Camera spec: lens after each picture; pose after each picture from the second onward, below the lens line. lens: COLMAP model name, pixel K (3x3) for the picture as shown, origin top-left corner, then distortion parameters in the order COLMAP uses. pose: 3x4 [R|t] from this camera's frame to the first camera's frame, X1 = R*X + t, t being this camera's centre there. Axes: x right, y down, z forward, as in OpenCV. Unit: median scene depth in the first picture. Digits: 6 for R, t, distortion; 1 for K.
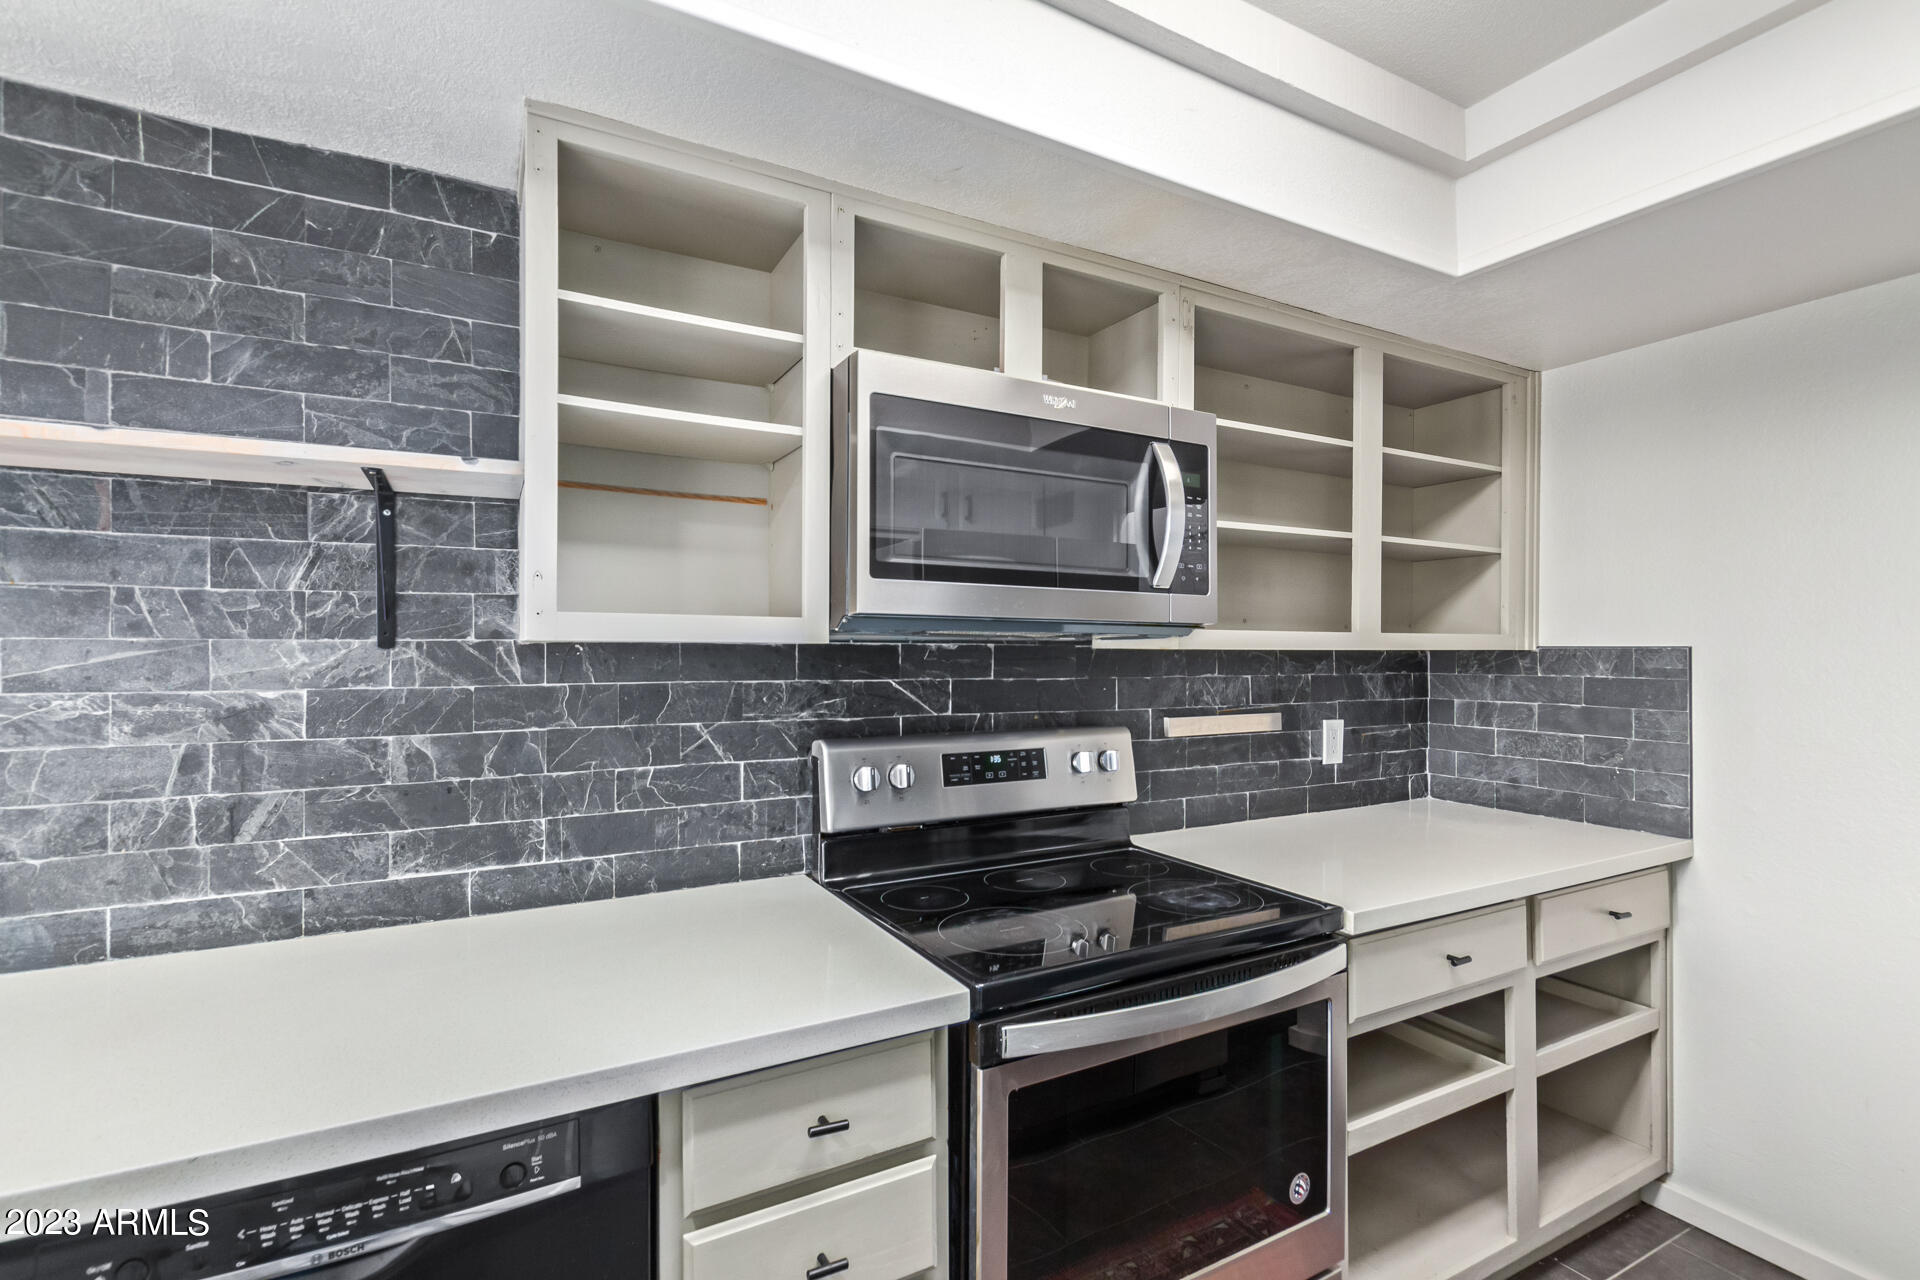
lens RADIAL K [[884.2, 0, 954.7], [0, 884.2, 647.7], [0, 0, 1]] dist [0.004272, -0.003414]
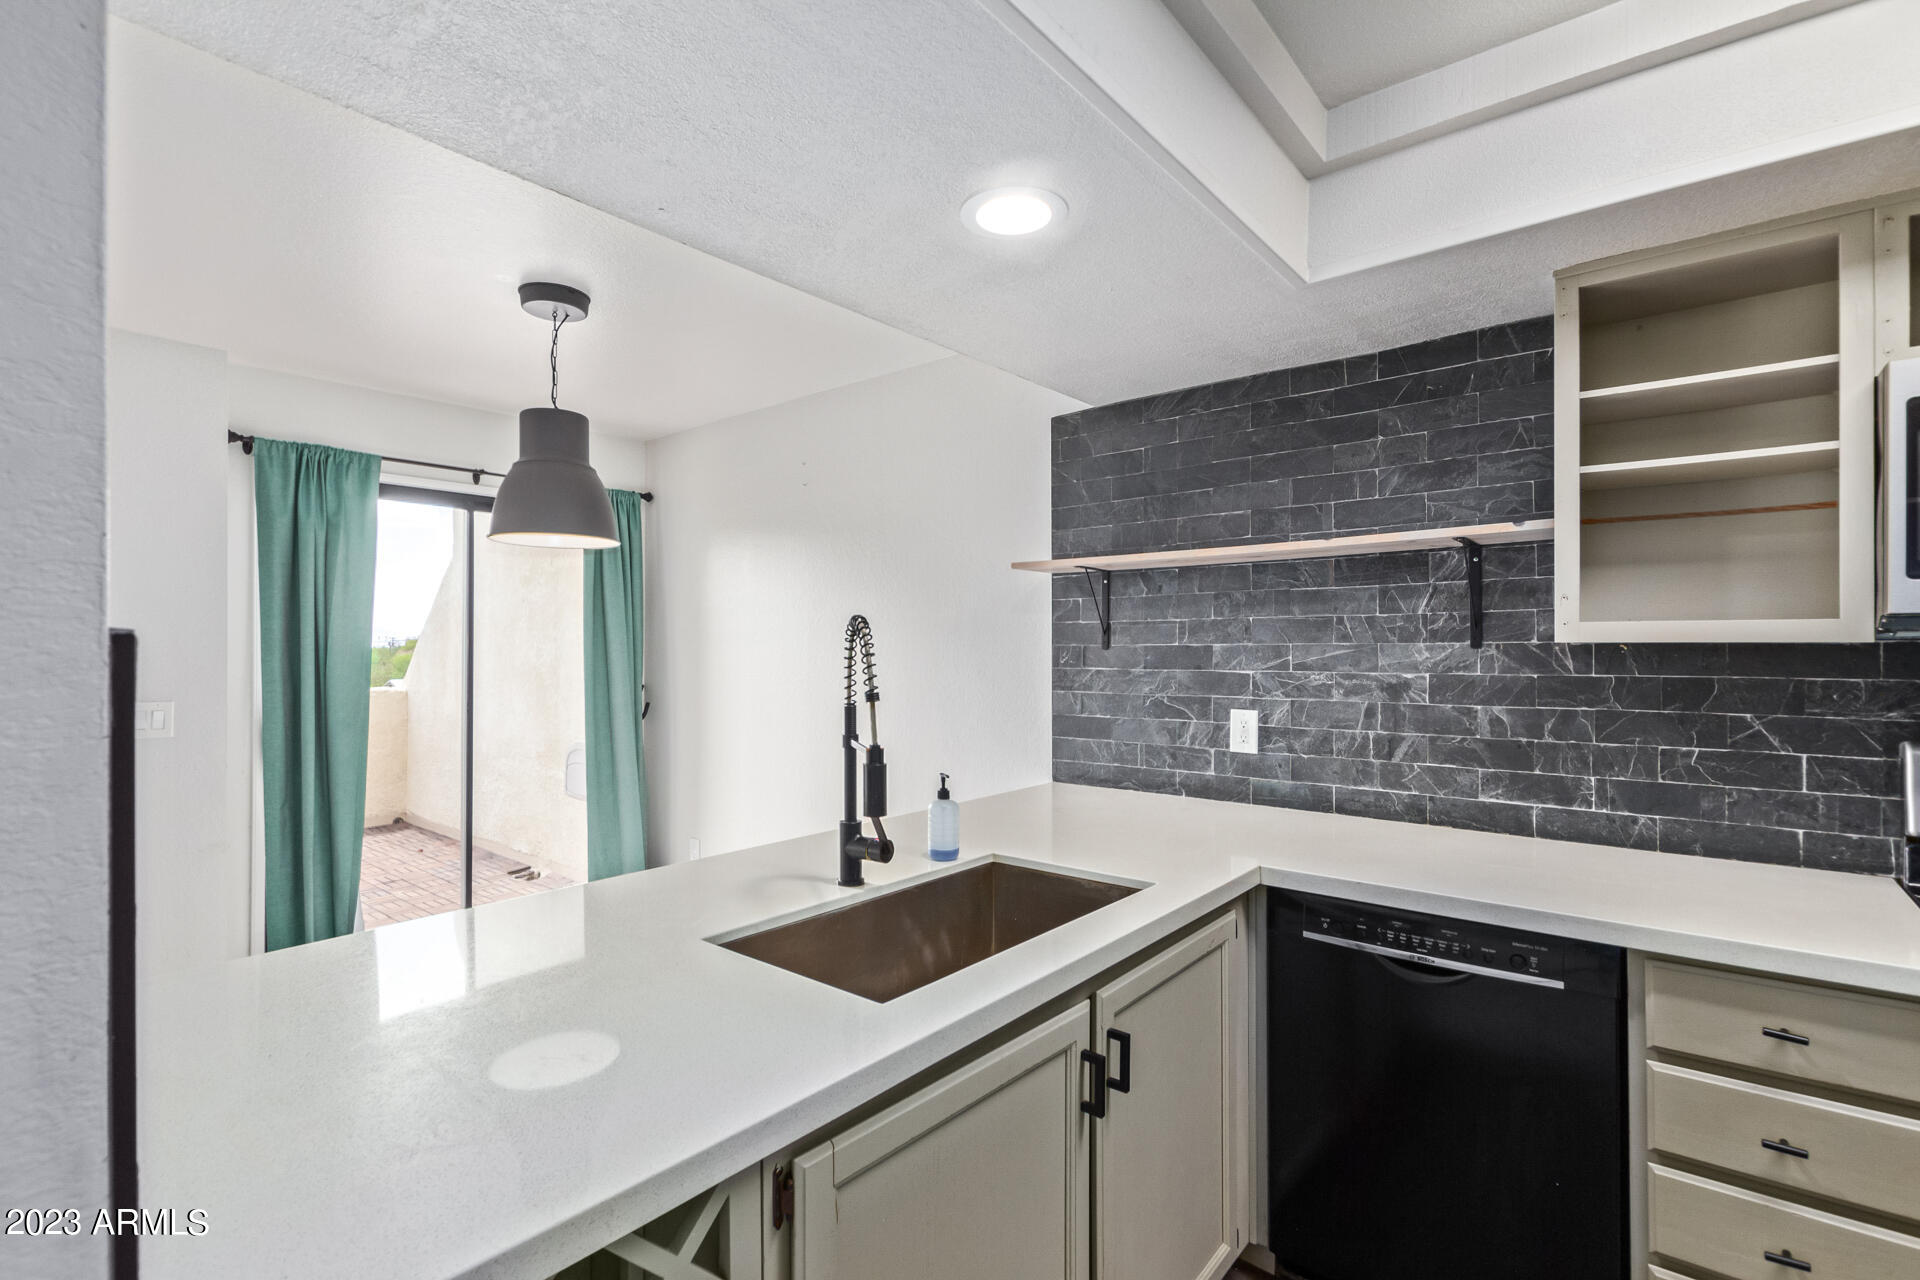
lens RADIAL K [[884.2, 0, 951.1], [0, 884.2, 647.1], [0, 0, 1]] dist [0.004272, -0.003414]
pose [[0.376068, -0.004069, -0.926583, 0.444747], [0.003934, 0.999988, -0.002794, -0.000334], [0.926584, -0.002594, 0.376079, -0.425869]]
